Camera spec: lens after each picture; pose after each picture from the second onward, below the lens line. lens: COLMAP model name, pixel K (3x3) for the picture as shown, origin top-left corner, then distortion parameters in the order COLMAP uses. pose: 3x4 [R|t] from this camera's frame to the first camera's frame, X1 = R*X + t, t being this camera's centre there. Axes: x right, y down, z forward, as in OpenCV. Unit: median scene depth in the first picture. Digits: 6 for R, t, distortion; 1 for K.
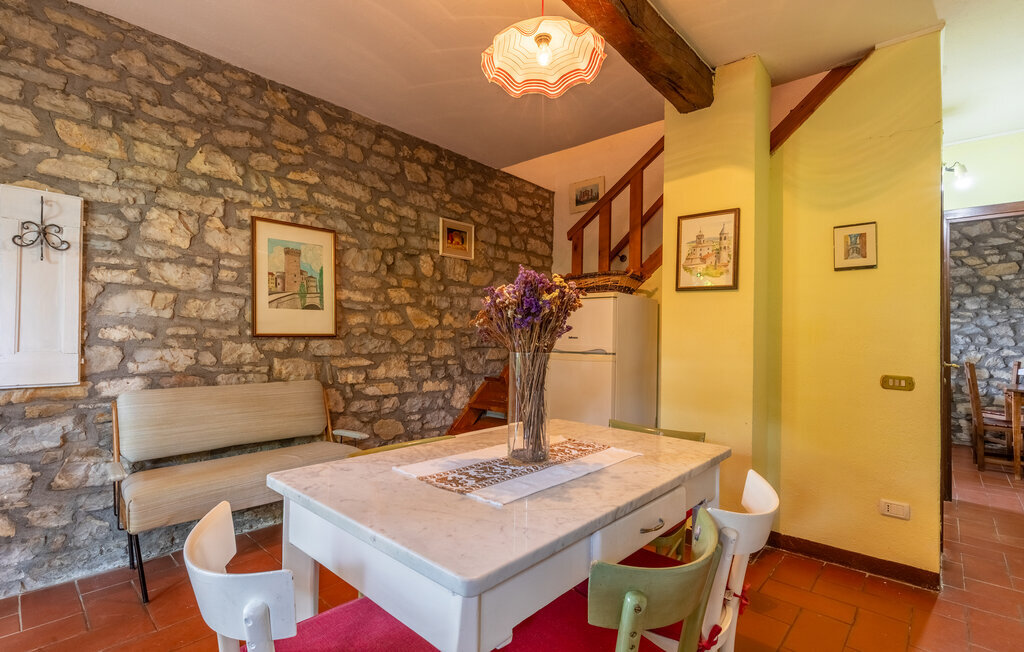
lens RADIAL K [[475.4, 0, 507.8], [0, 475.4, 328.1], [0, 0, 1]] dist [0.001153, -0.000008]
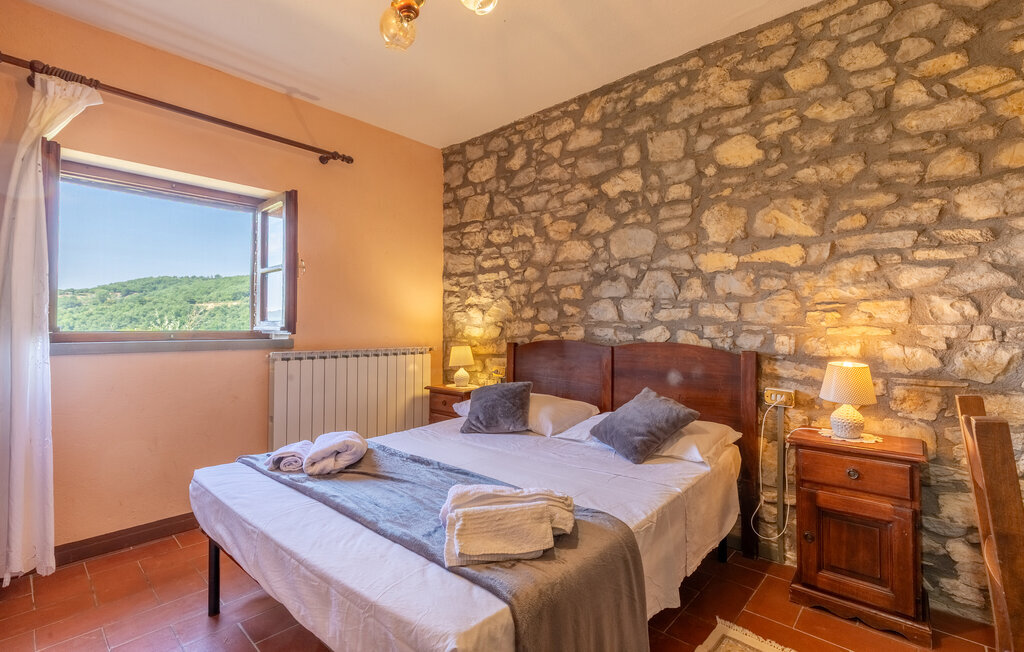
lens RADIAL K [[475.4, 0, 493.0], [0, 475.4, 314.8], [0, 0, 1]] dist [0.001153, -0.000008]
pose [[0.999788, -0.020473, -0.002049, 0.622069], [0.020483, 0.999779, 0.004683, 0.020070], [0.001953, -0.004724, 0.999987, 0.653849]]
